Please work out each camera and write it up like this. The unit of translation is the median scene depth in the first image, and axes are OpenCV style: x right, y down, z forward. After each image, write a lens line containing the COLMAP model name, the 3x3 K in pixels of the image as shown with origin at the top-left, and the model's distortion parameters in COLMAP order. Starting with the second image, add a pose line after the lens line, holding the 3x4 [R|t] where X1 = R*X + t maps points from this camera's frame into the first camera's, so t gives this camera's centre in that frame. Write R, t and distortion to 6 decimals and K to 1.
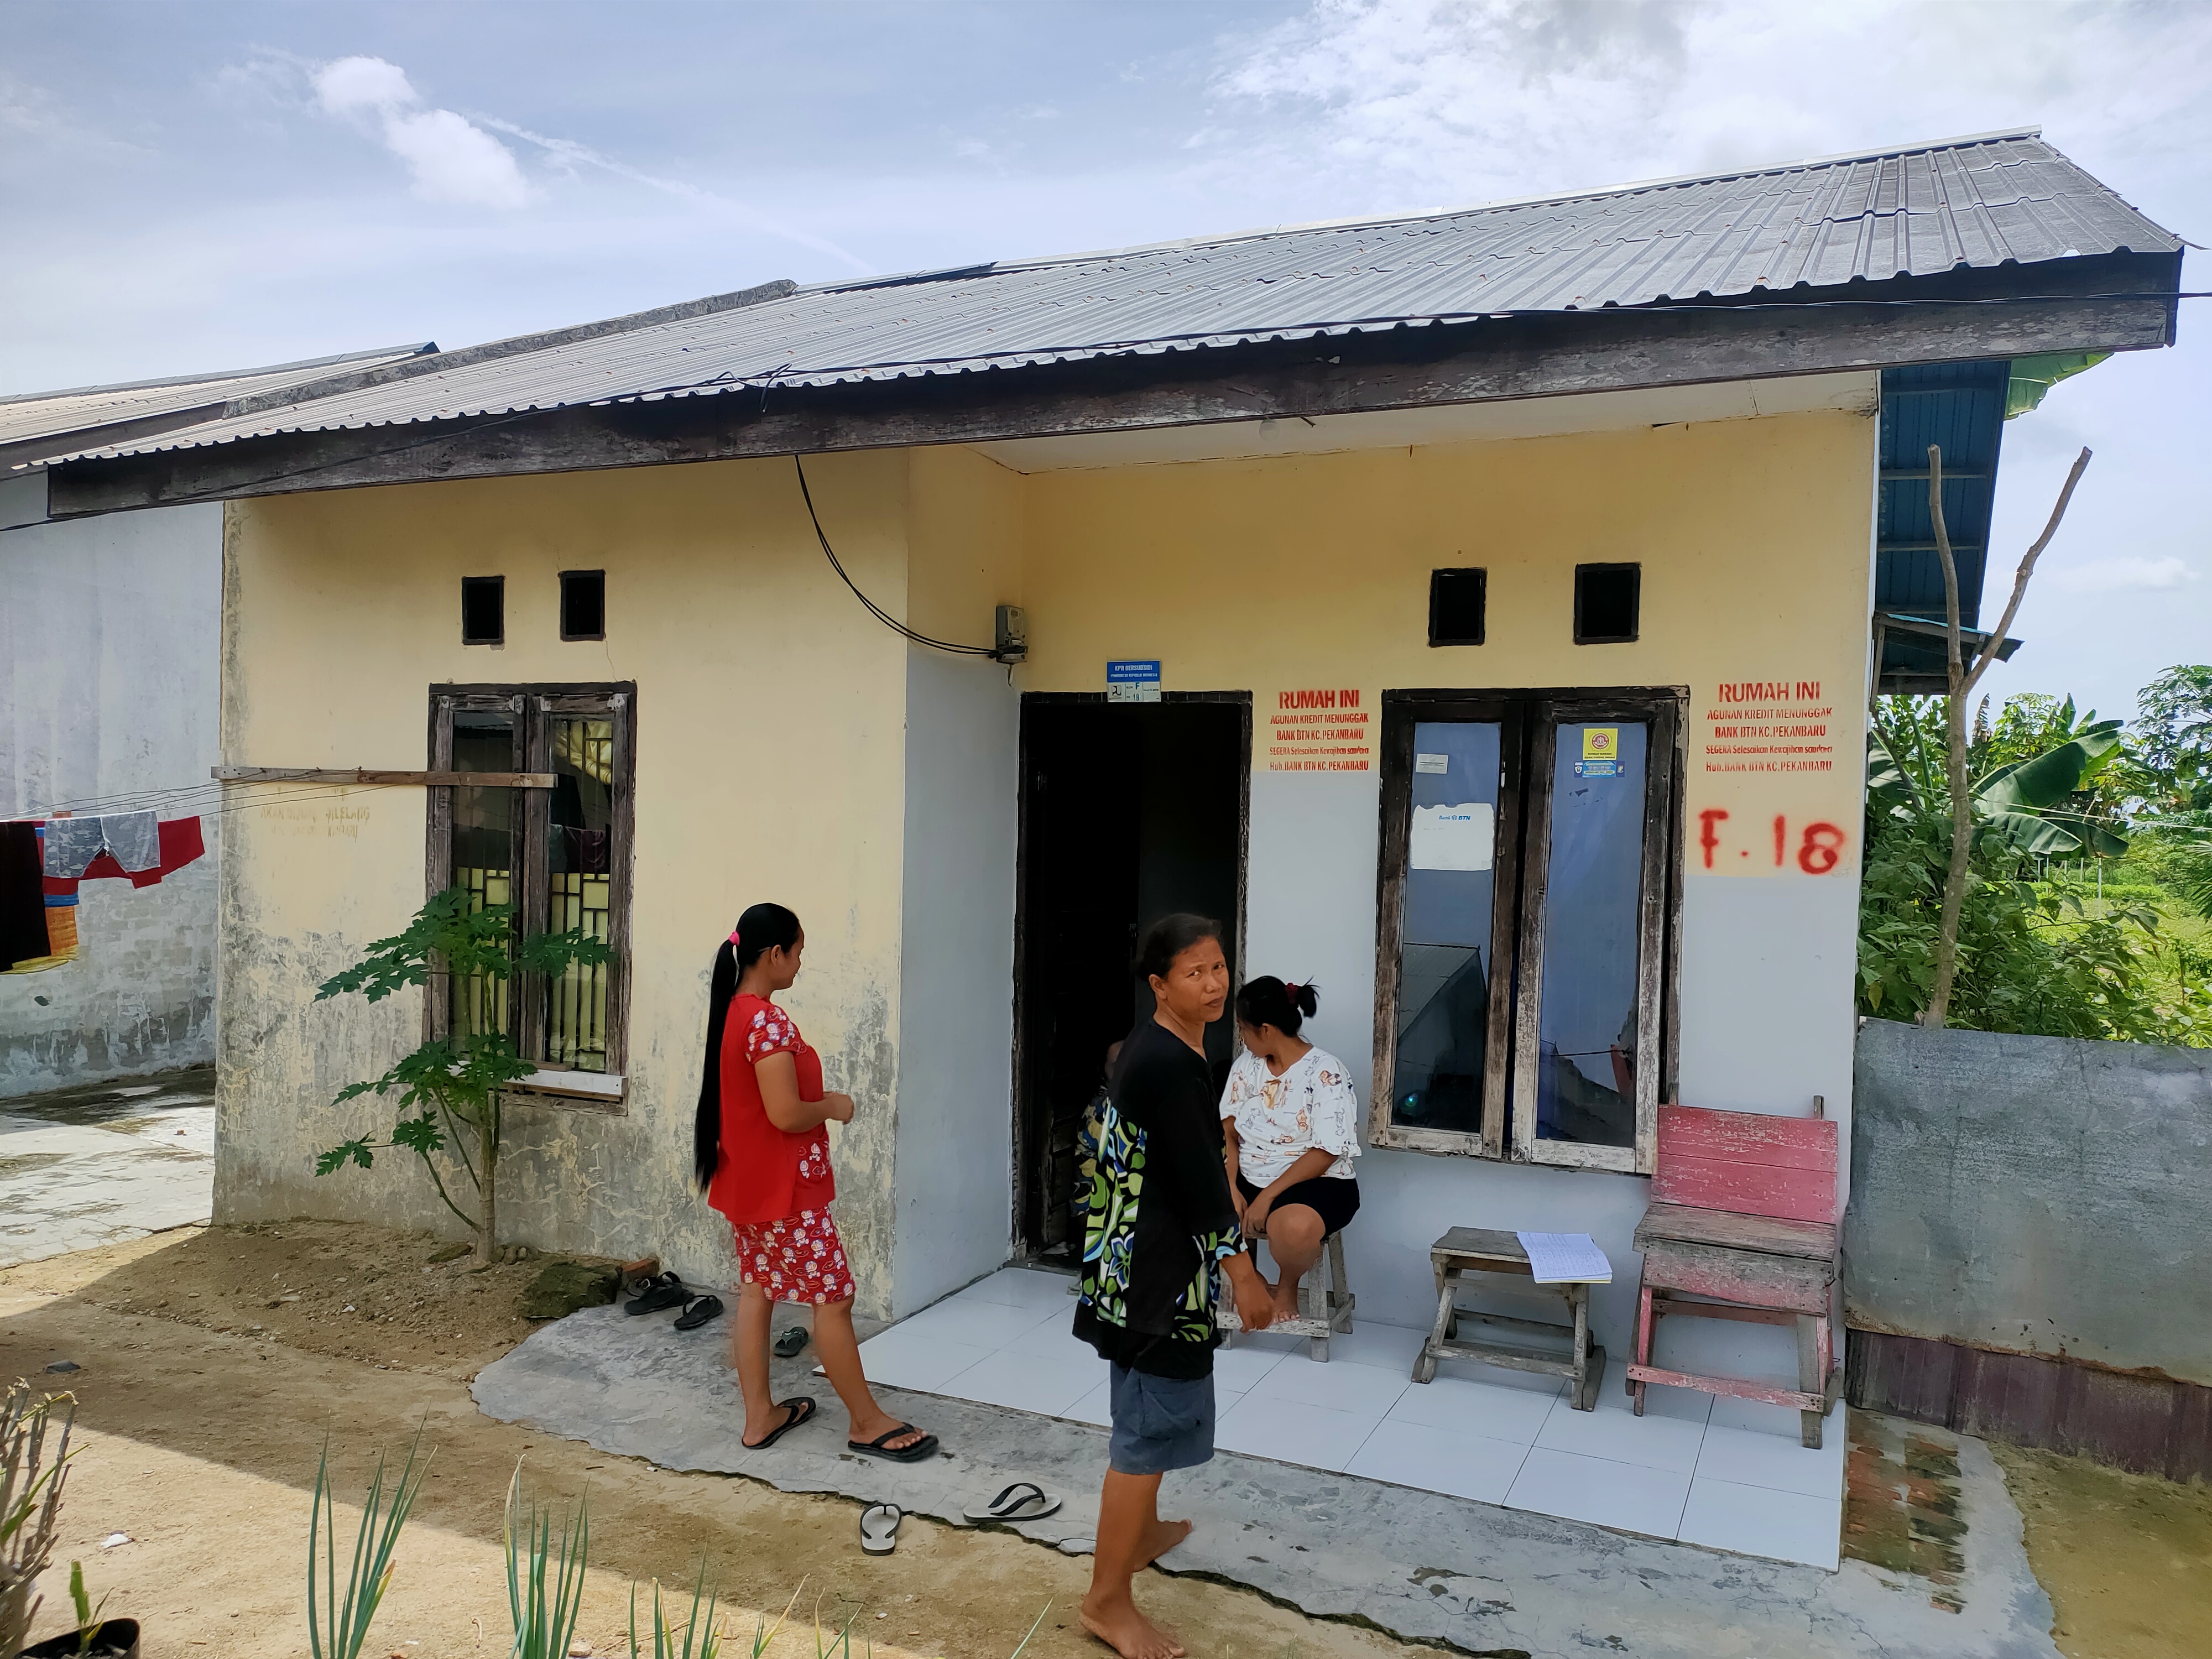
lens RADIAL K [[1724.1, 0, 1106.0], [0, 1724.1, 829.5], [0, 0, 1]] dist [0.074181, -0.087996]
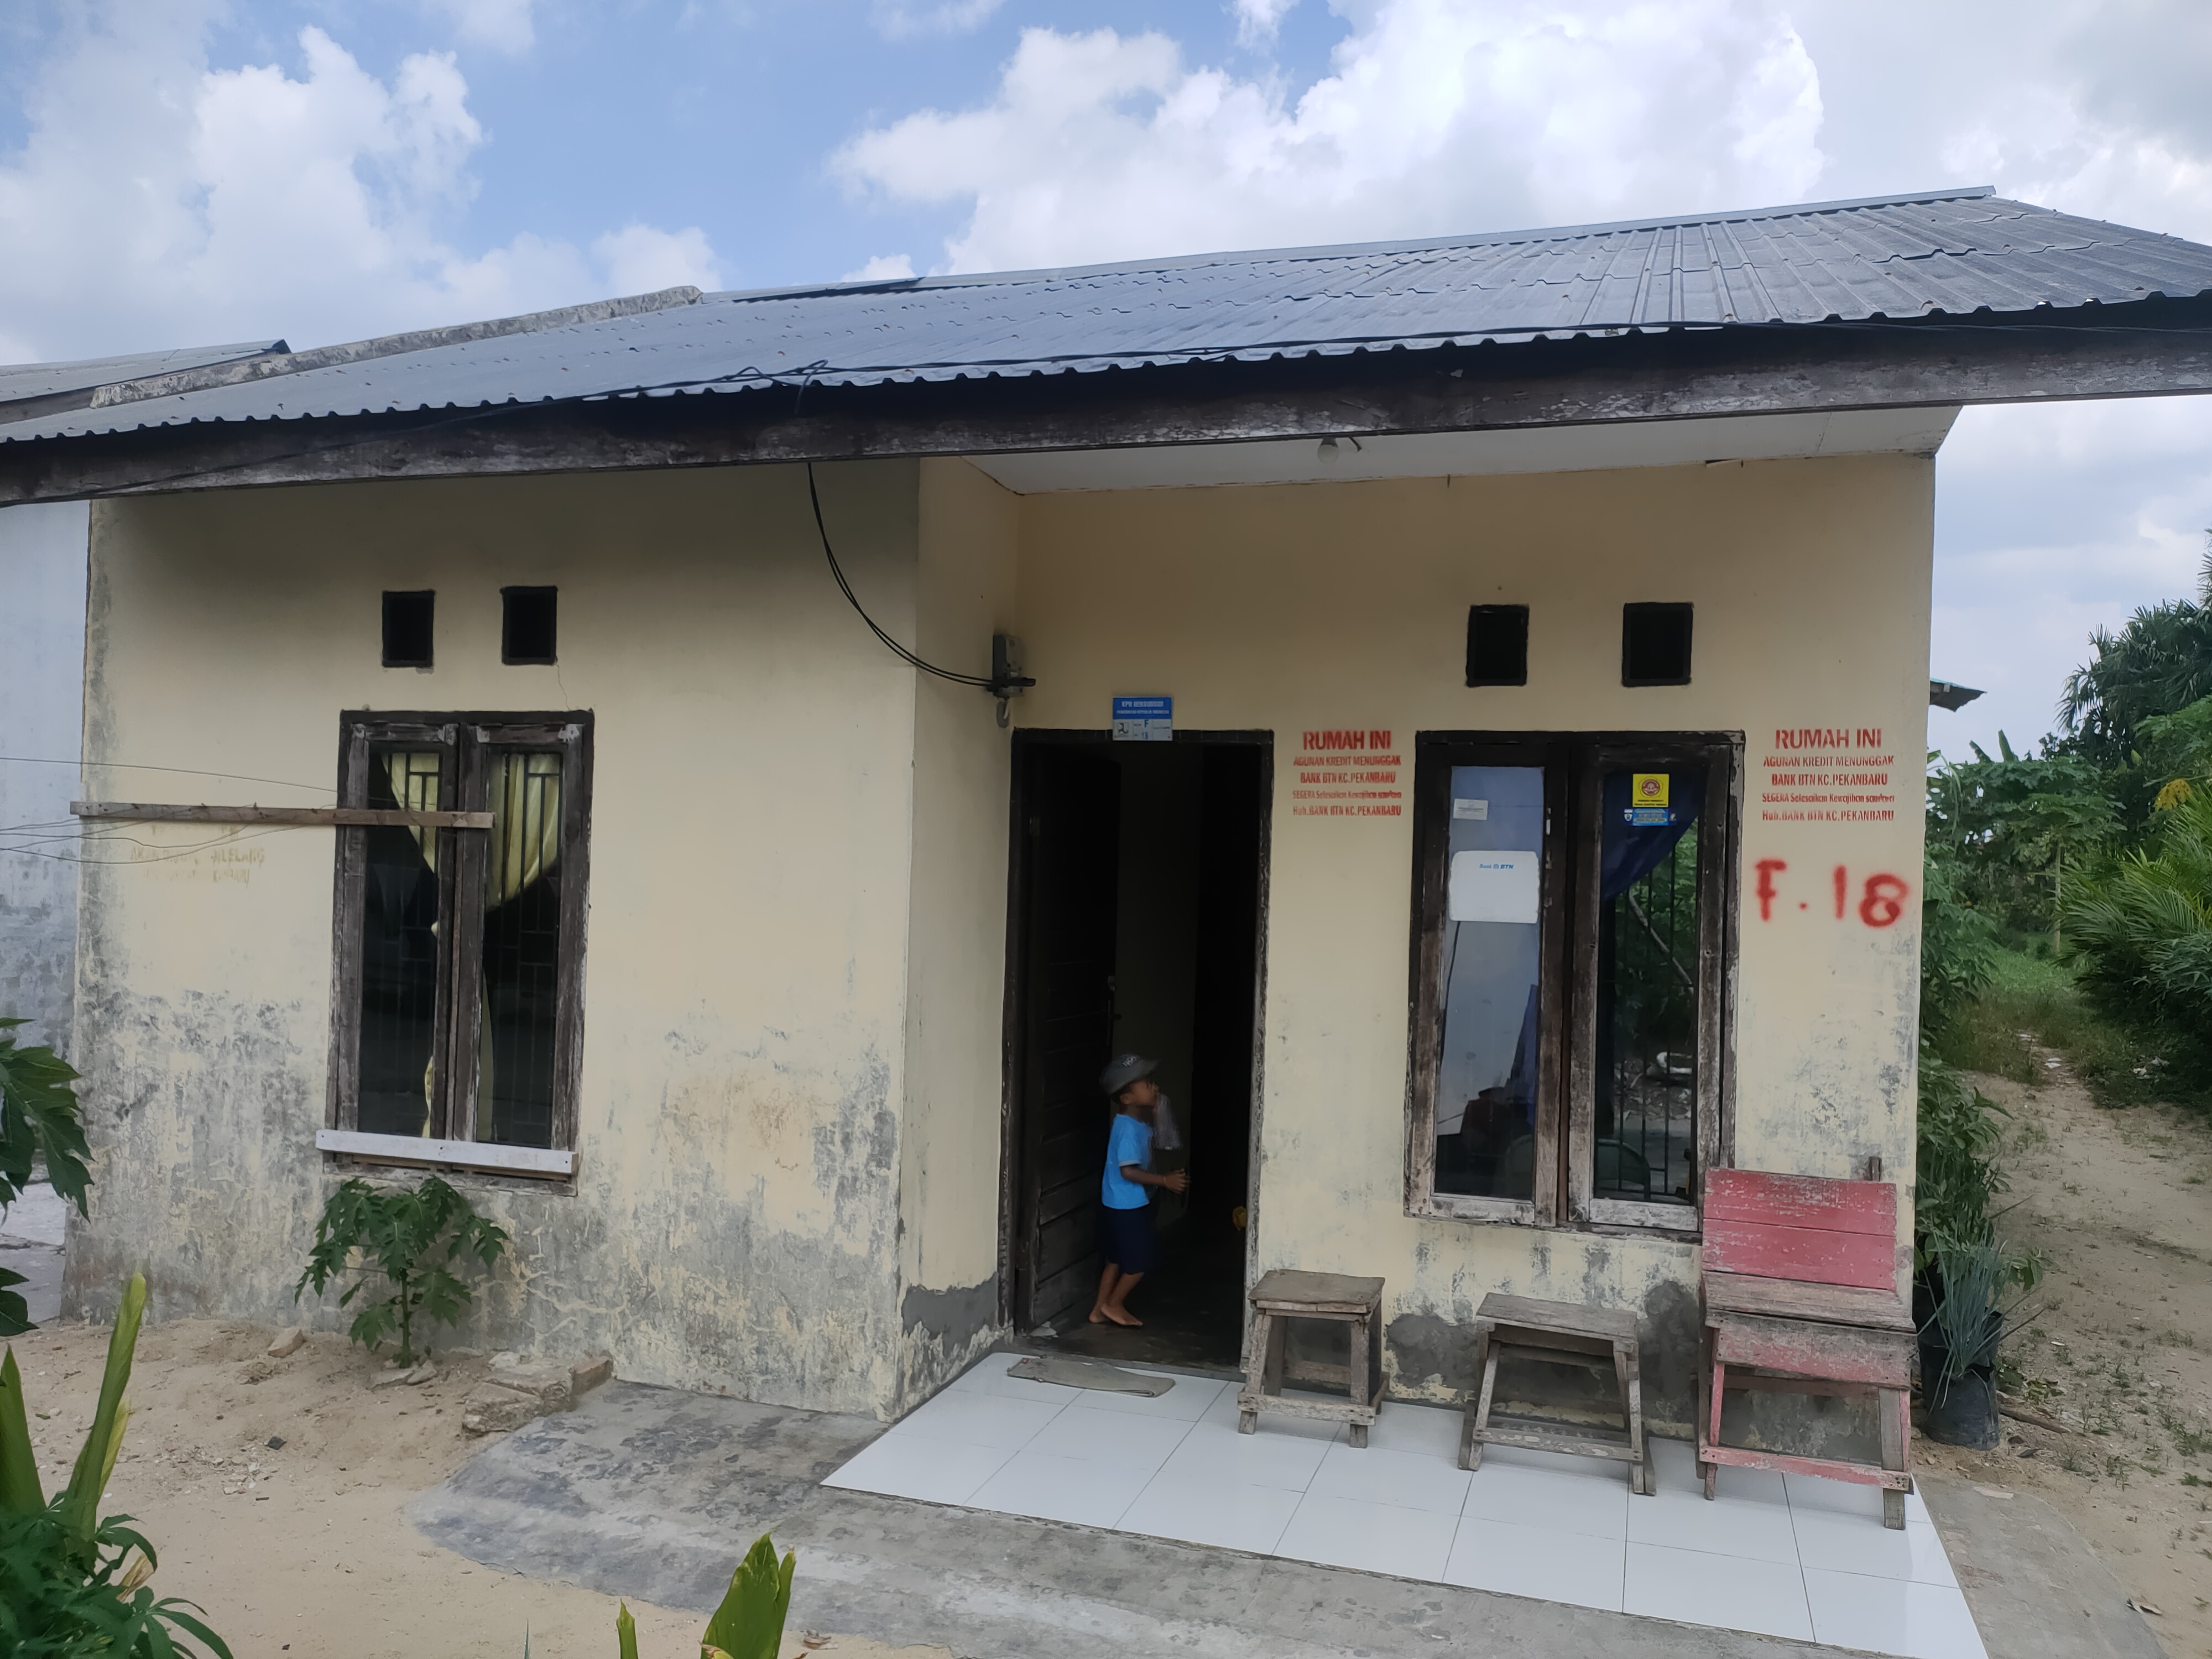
lens RADIAL K [[1726.3, 0, 1106.0], [0, 1726.3, 829.5], [0, 0, 1]] dist [0.081011, -0.128970]
pose [[0.992897, 0.006771, 0.118786, -0.121465], [-0.003858, 0.999686, -0.024743, -0.002686], [-0.118917, 0.024109, 0.992611, 0.079475]]
